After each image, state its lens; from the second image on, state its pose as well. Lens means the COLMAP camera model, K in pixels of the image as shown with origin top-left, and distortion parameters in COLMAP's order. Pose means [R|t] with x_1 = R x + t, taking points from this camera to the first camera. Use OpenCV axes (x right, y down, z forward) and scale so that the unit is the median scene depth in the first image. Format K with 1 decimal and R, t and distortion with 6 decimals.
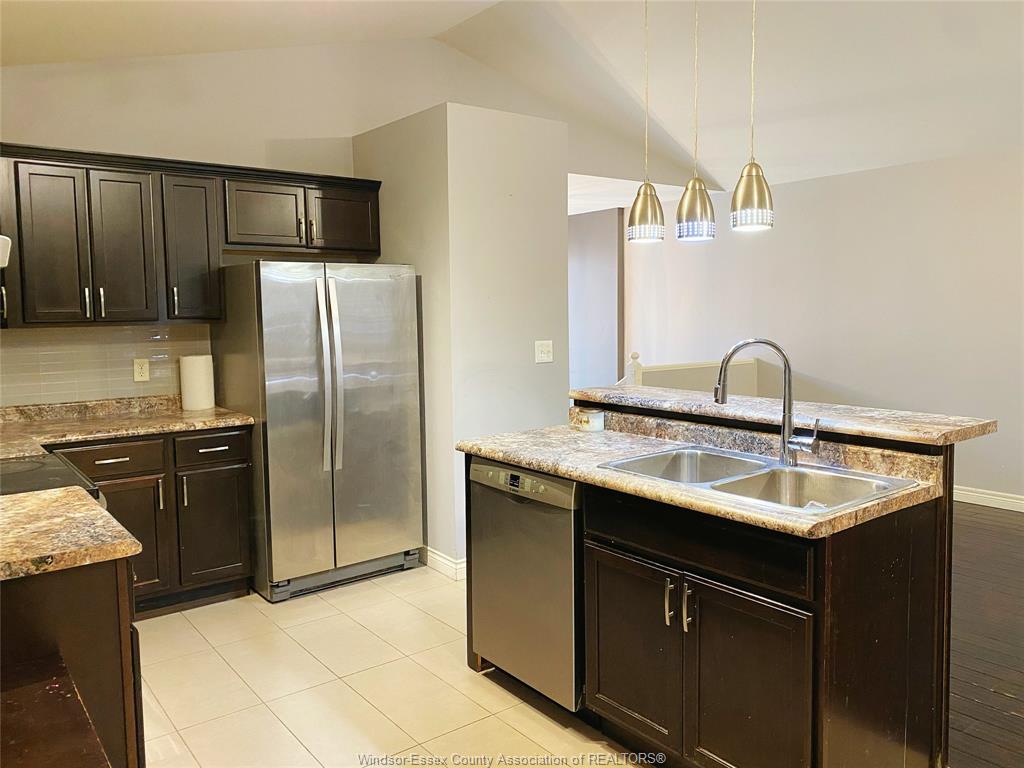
lens RADIAL K [[777.5, 0, 513.9], [0, 777.5, 374.1], [0, 0, 1]] dist [0.035310, -0.053221]
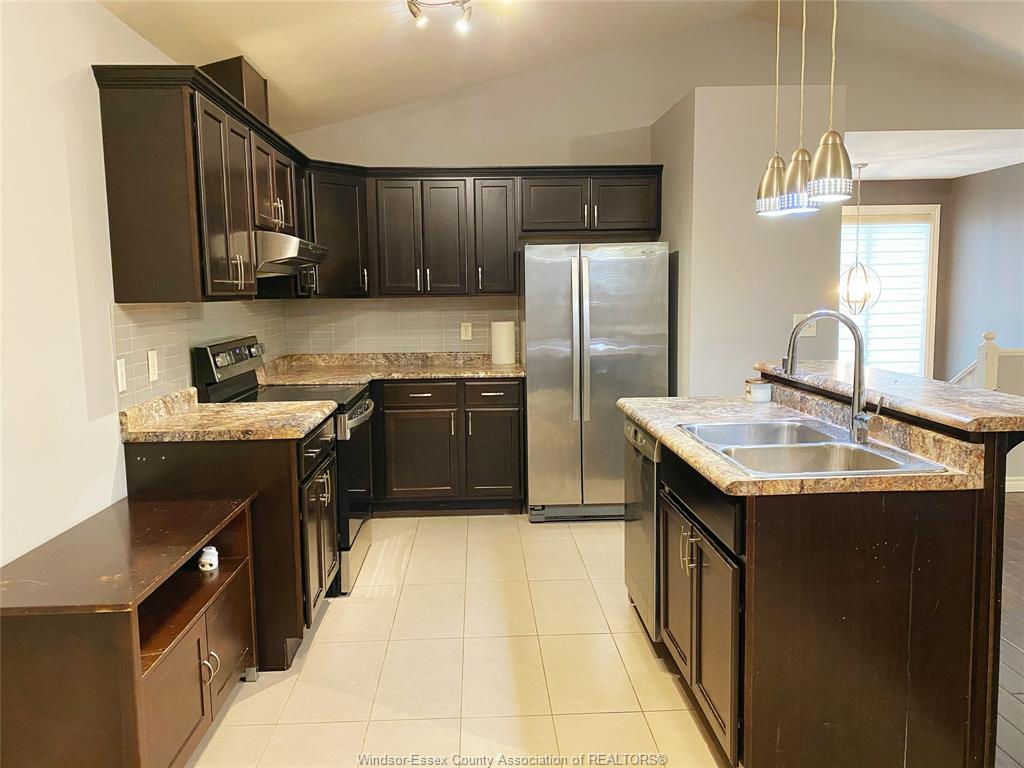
lens RADIAL K [[777.5, 0, 511.7], [0, 777.5, 382.4], [0, 0, 1]] dist [0.035310, -0.053221]
pose [[0.817354, 0.068035, -0.572104, 0.379306], [-0.044077, 0.997477, 0.055648, 0.004884], [0.574447, -0.020267, 0.818291, -0.024905]]
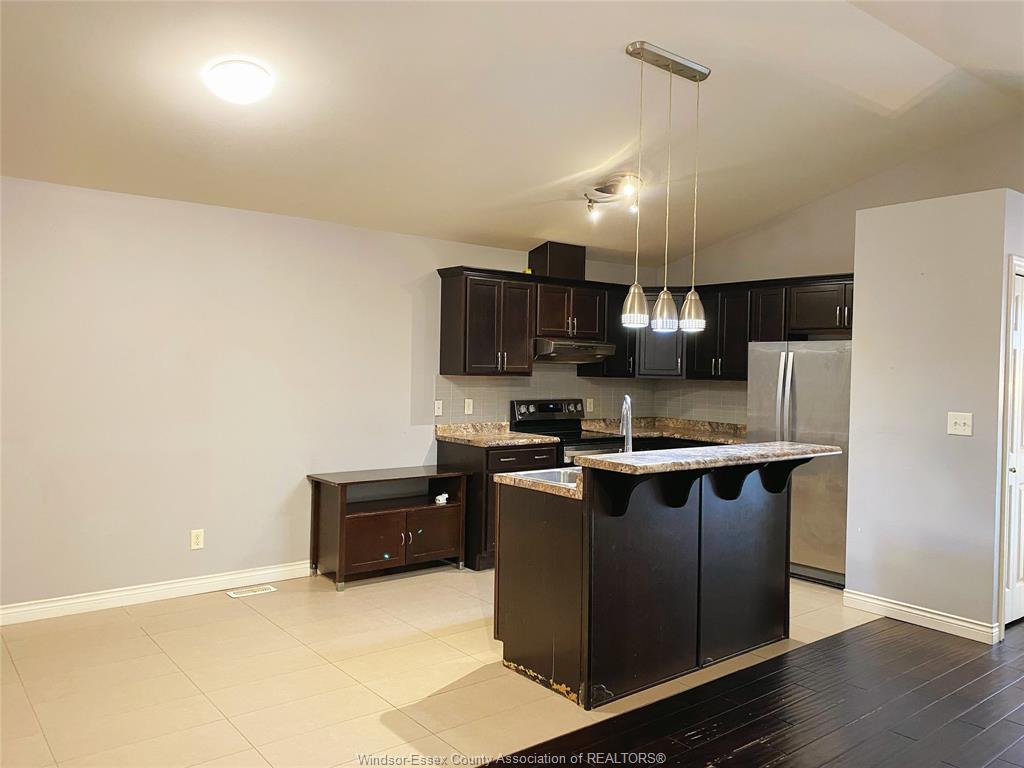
lens RADIAL K [[777.5, 0, 506.5], [0, 777.5, 376.1], [0, 0, 1]] dist [0.035310, -0.053221]
pose [[0.017626, 0.026483, -0.999494, 1.256725], [-0.104613, 0.994211, 0.024499, -0.064145], [0.994357, 0.104128, 0.020294, 0.486222]]
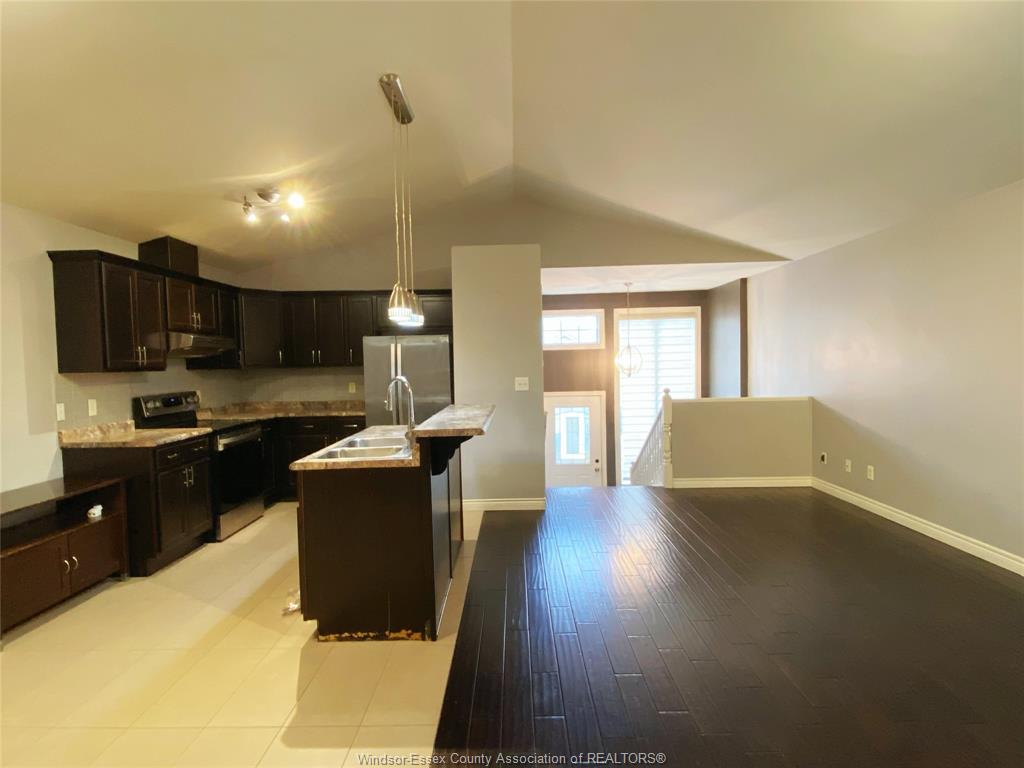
lens RADIAL K [[550.4, 0, 525.5], [0, 550.4, 386.4], [0, 0, 1]] dist [-0.004898, -0.011010]
pose [[0.802572, 0.025117, -0.596027, 0.901534], [-0.040755, 0.999087, -0.012776, -0.011146], [0.595162, 0.034545, 0.802863, 0.087927]]
